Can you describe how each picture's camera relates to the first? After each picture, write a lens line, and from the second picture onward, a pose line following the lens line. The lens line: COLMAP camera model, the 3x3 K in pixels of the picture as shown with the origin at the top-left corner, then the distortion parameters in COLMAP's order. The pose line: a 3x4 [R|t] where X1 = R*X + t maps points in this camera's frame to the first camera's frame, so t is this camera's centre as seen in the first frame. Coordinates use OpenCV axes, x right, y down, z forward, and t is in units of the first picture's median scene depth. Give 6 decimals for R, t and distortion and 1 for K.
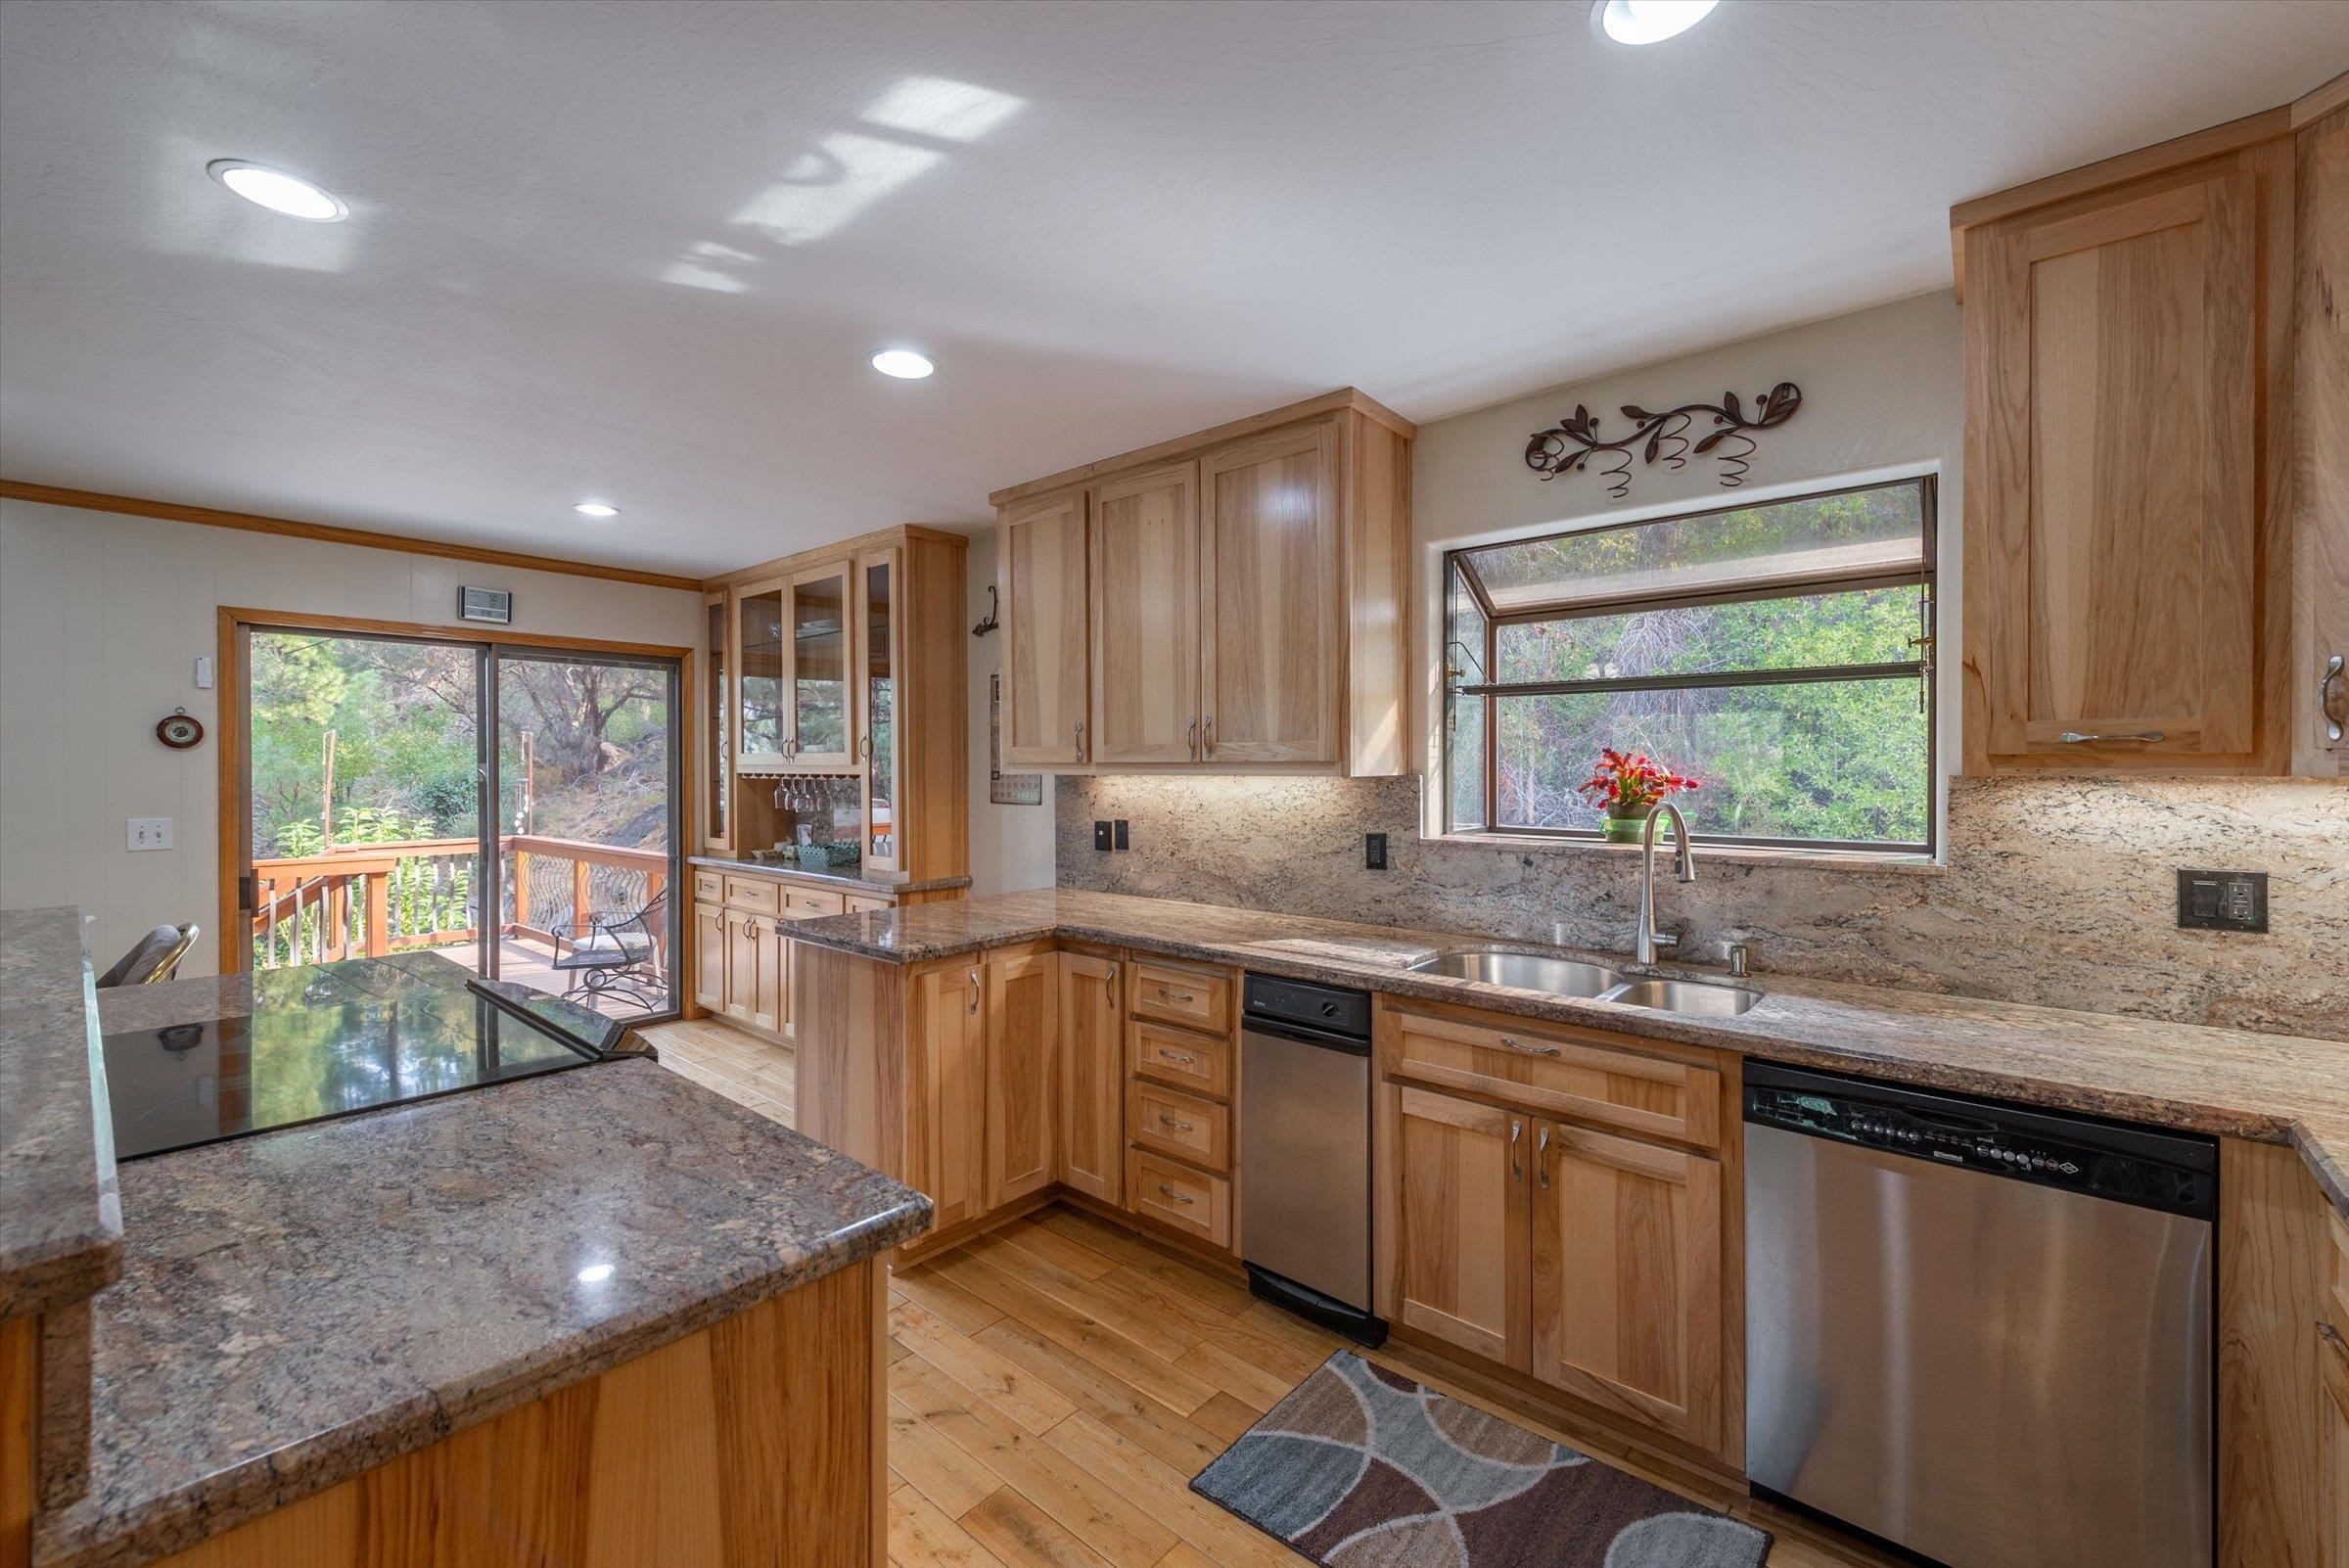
lens RADIAL K [[976.2, 0, 1155.8], [0, 976.2, 774.0], [0, 0, 1]] dist [0.006565, -0.001656]
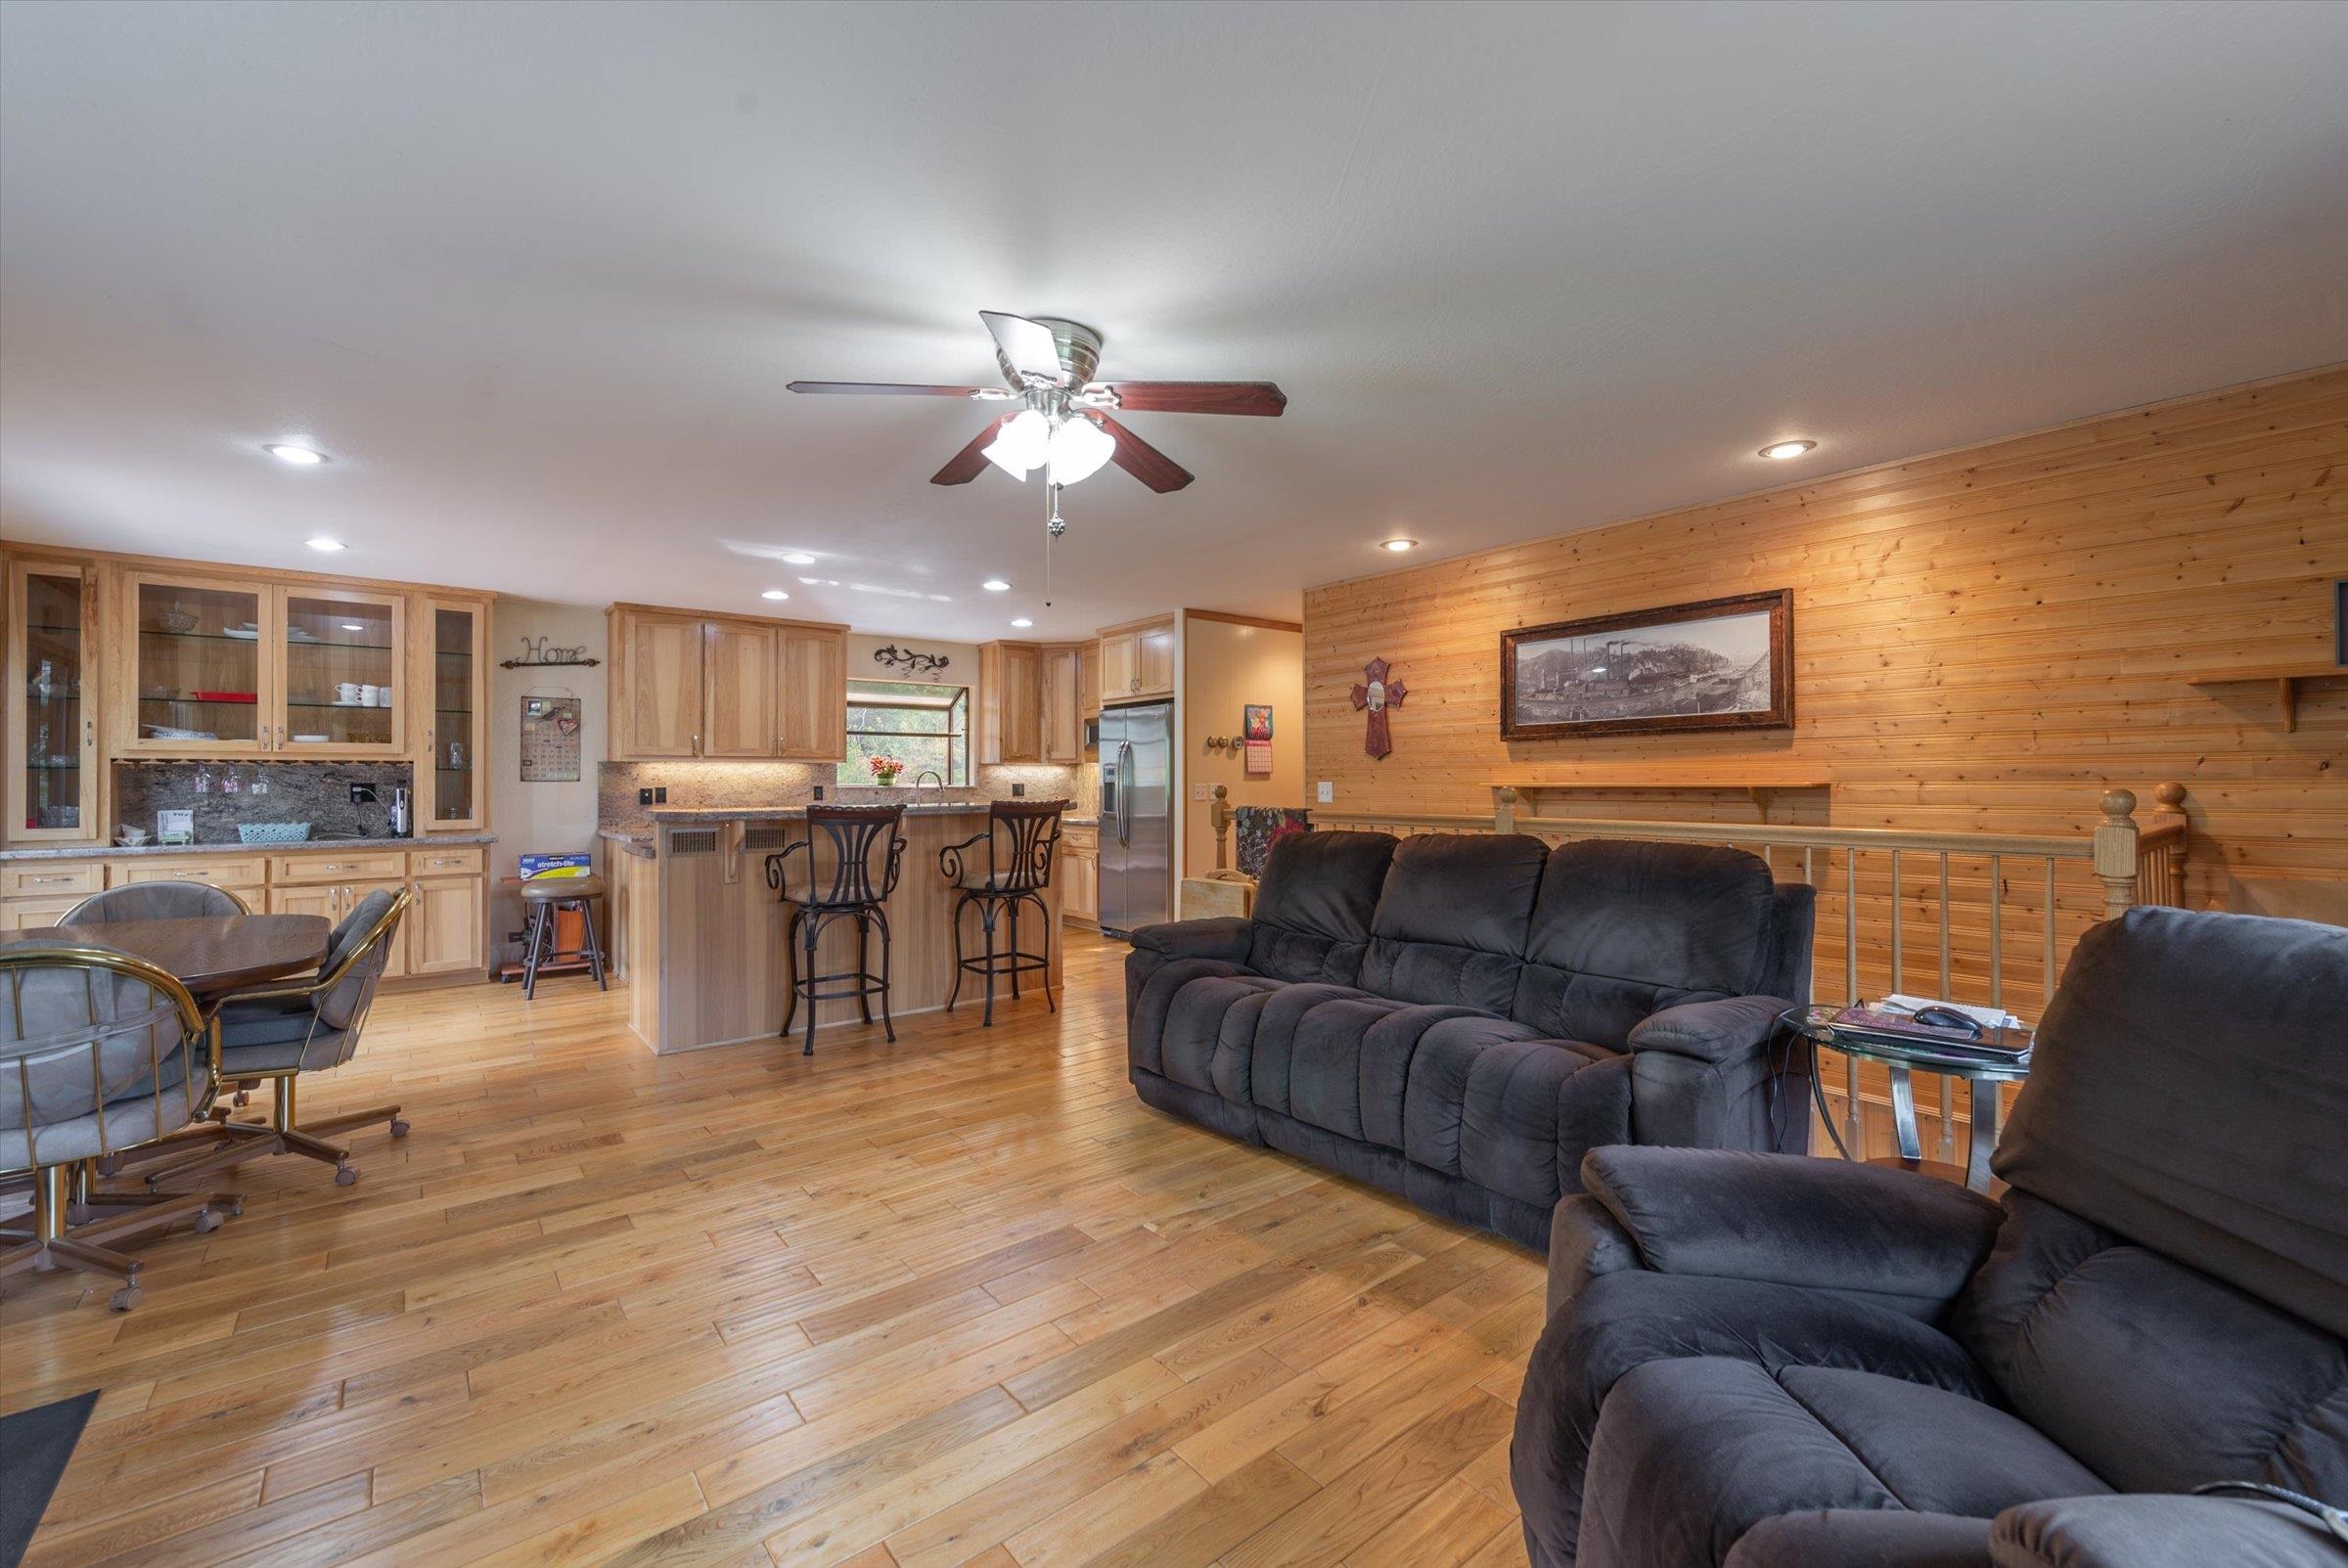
lens RADIAL K [[975.7, 0, 1167.4], [0, 975.7, 777.6], [0, 0, 1]] dist [0.006565, -0.001656]
pose [[0.196602, 0.003135, 0.980478, -2.275992], [0.009910, 0.999937, -0.005184, 0.065950], [-0.980433, 0.010736, 0.196559, -0.431843]]
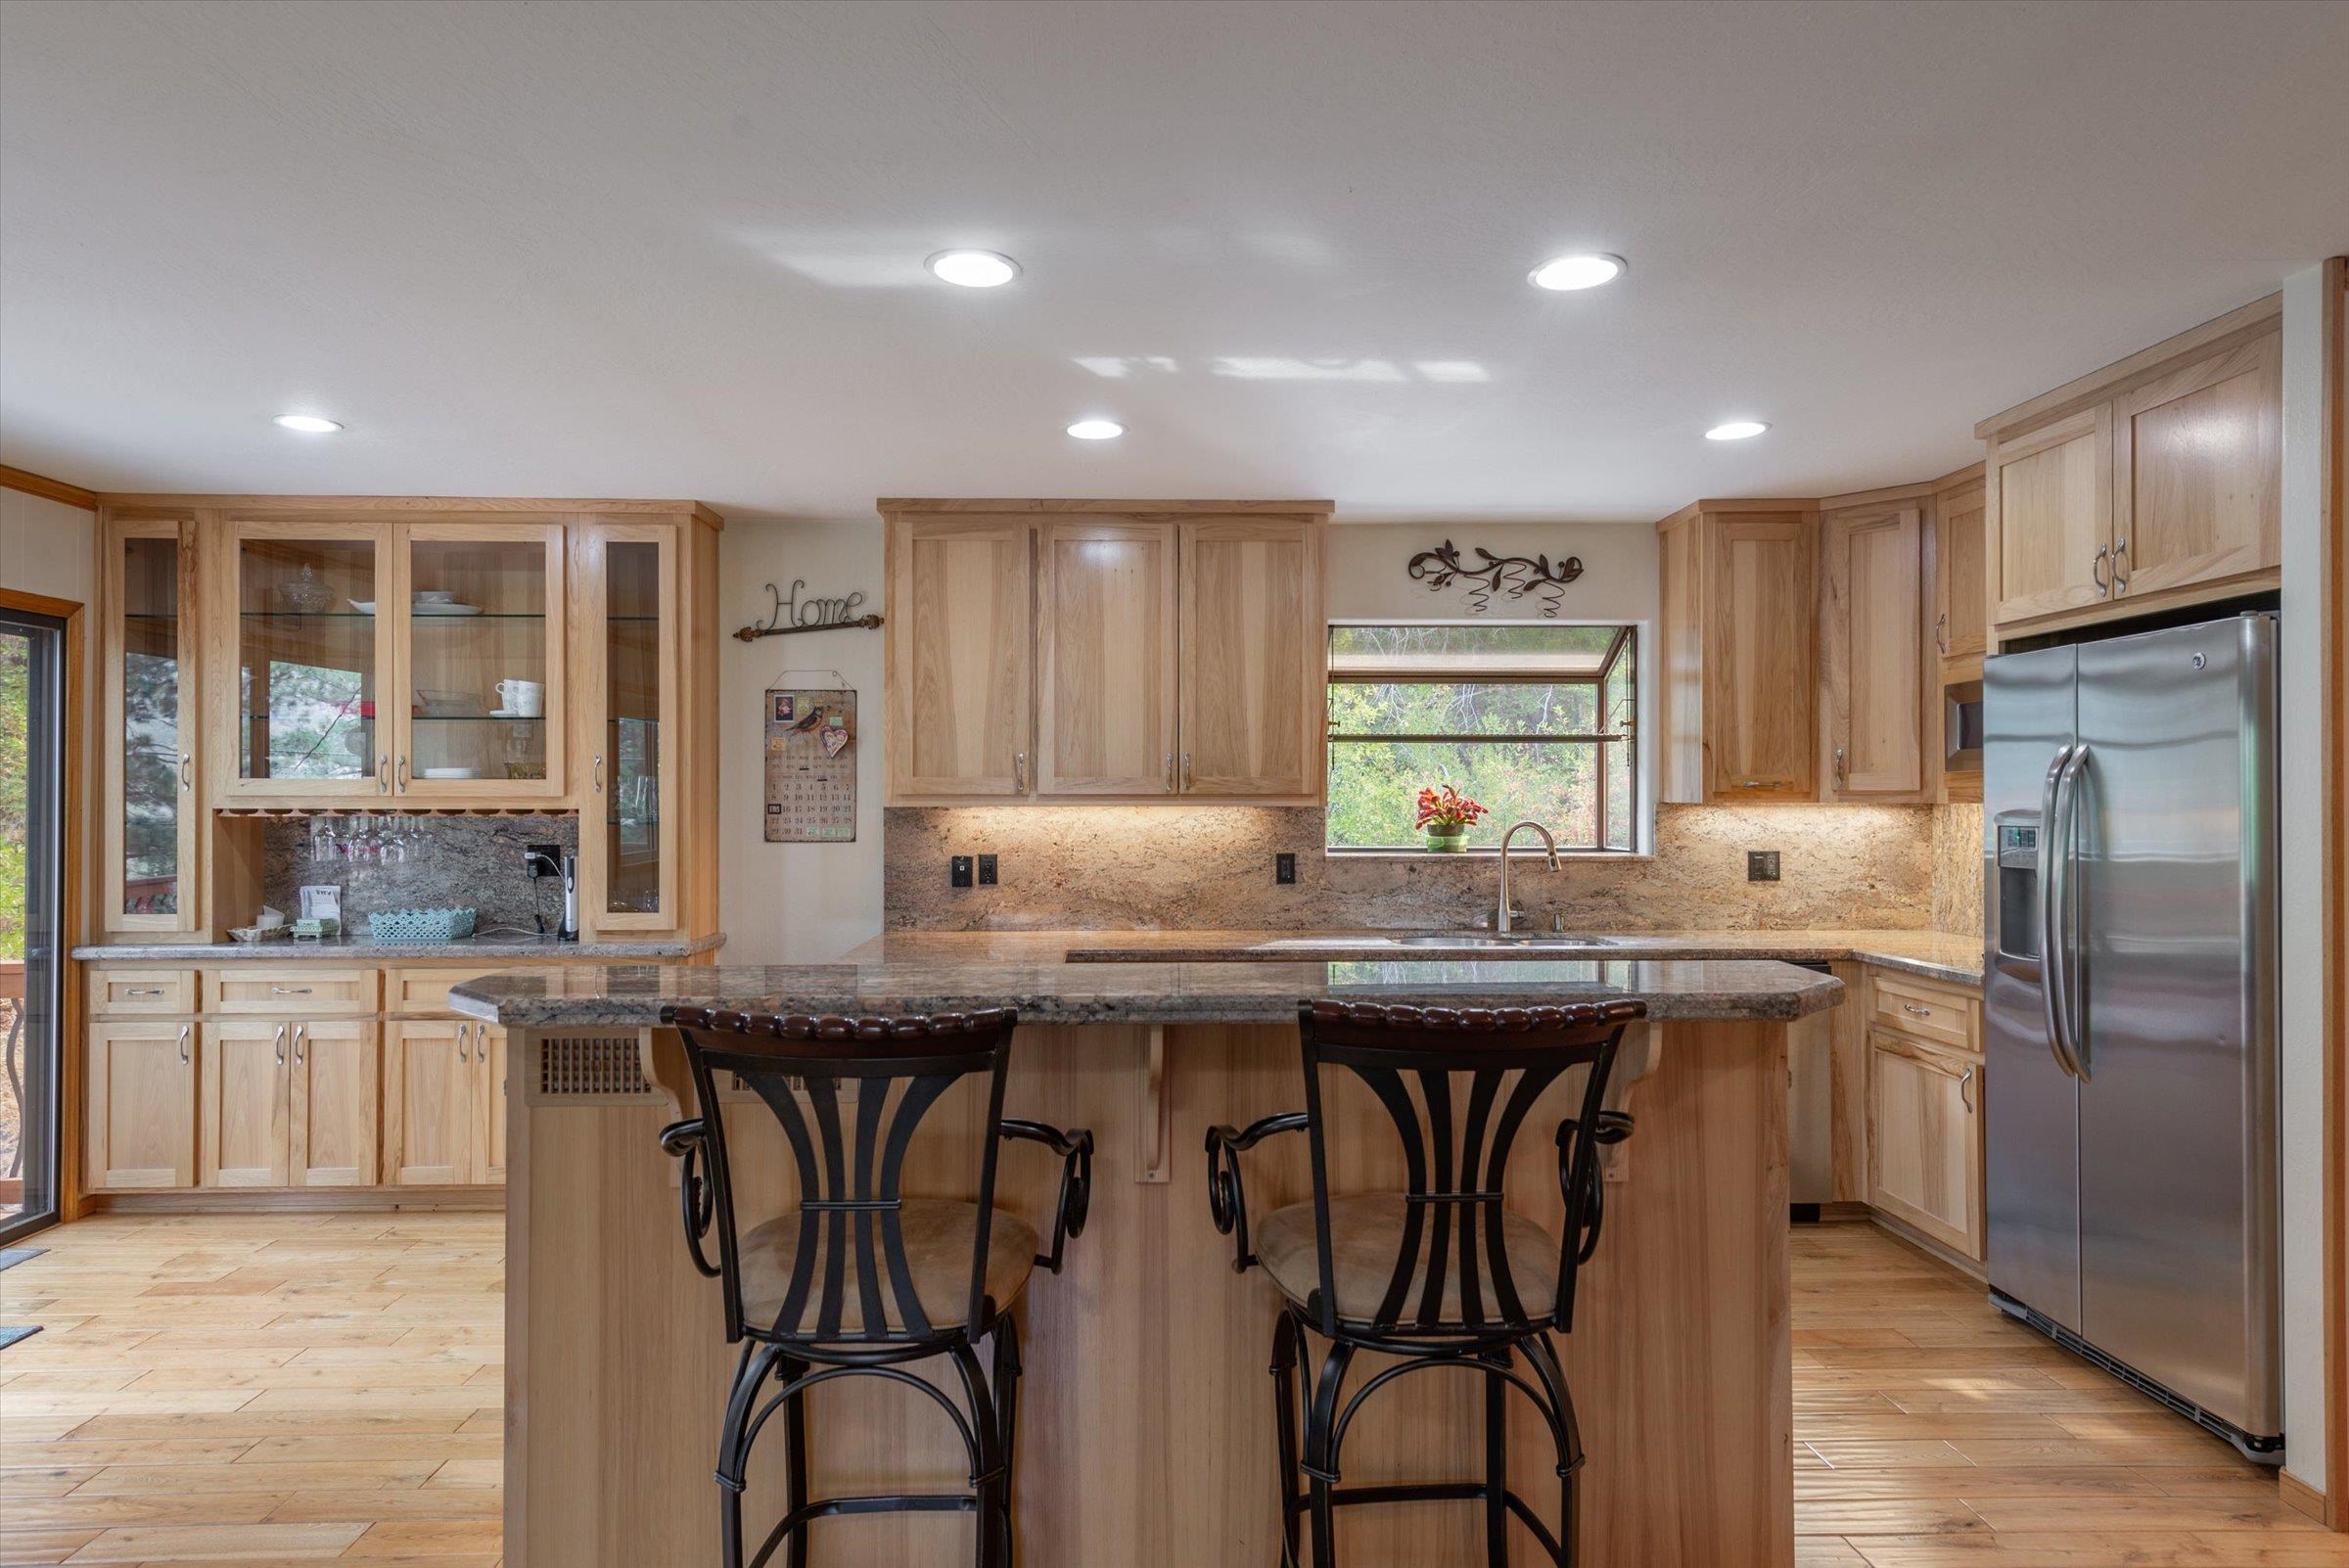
lens RADIAL K [[1365.8, 0, 1154.1], [0, 1365.8, 790.9], [0, 0, 1]] dist [0.016143, -0.002572]
pose [[0.743626, 0.005131, 0.668576, -1.107324], [0.004898, 0.999902, -0.013121, 0.004975], [-0.668578, 0.013032, 0.743528, -0.156793]]
